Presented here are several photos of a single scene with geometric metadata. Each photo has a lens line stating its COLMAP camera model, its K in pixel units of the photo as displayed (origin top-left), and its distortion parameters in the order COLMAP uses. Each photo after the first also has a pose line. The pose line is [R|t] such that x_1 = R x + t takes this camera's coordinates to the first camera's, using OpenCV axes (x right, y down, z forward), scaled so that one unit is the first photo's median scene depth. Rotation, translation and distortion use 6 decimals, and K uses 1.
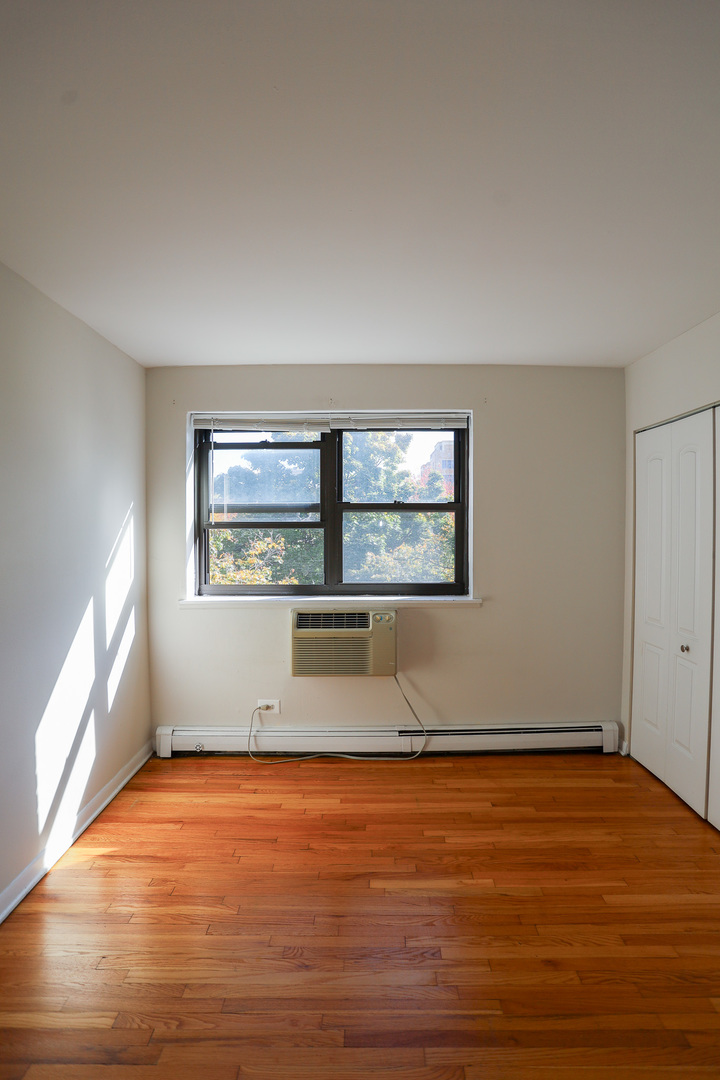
lens RADIAL K [[525.8, 0, 360.0], [0, 525.8, 540.0], [0, 0, 1]] dist [-0.079991, 0.029631]
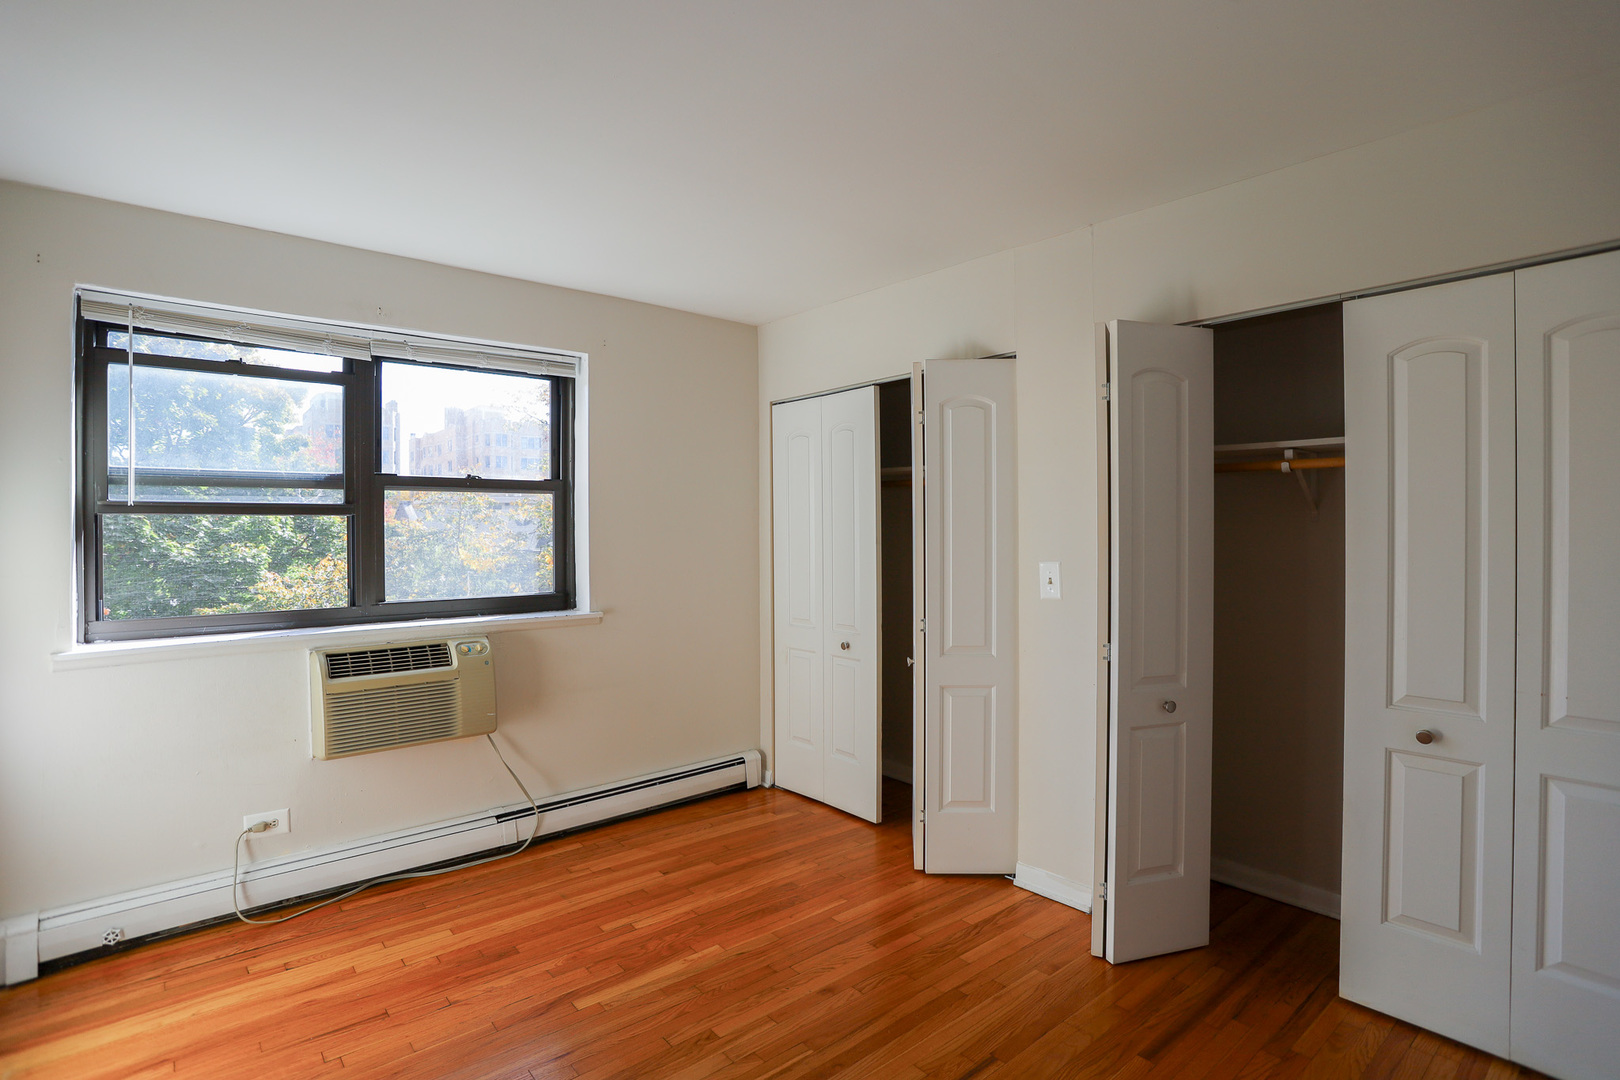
lens RADIAL K [[788.7, 0, 772.5], [0, 788.7, 534.6], [0, 0, 1]] dist [-0.079991, 0.029631]
pose [[0.770112, -0.005370, 0.637886, -0.292413], [0.021950, 0.999596, -0.018084, 0.030926], [-0.637531, 0.027928, 0.769919, -0.005365]]
